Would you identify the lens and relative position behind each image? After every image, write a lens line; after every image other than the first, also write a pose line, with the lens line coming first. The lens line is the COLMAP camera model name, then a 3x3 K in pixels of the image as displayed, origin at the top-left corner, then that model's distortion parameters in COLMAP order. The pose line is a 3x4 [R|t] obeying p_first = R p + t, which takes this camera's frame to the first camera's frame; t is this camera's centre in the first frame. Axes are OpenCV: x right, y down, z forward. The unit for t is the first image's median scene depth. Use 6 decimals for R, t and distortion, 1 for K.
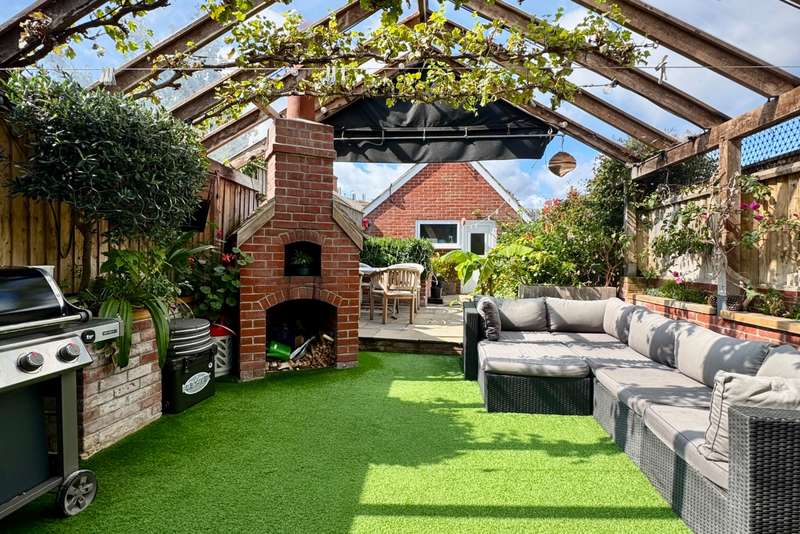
lens RADIAL K [[426.1, 0, 405.9], [0, 426.1, 267.9], [0, 0, 1]] dist [-0.001230, 0.001156]
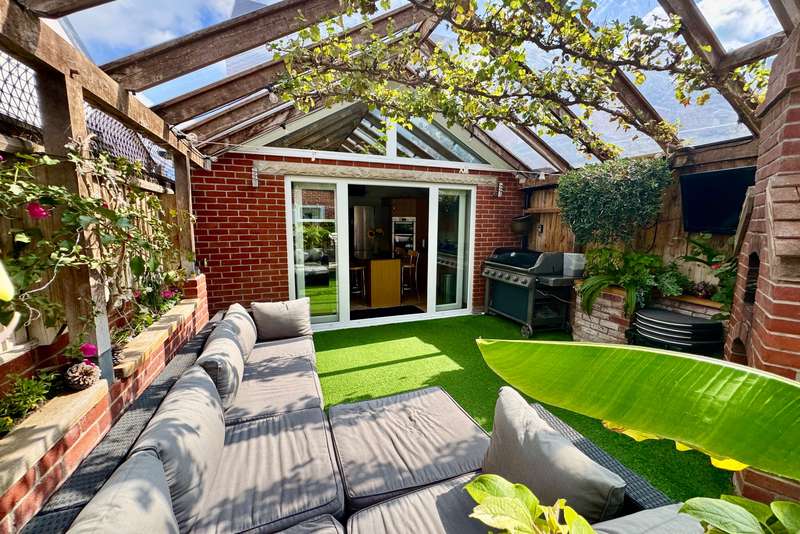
lens RADIAL K [[317.8, 0, 398.9], [0, 317.8, 267.0], [0, 0, 1]] dist [-0.009362, 0.000190]
pose [[-0.912885, 0.047203, -0.405479, 0.407914], [-0.016486, 0.988219, 0.152157, -0.100243], [0.407885, 0.145587, -0.901352, 1.196783]]
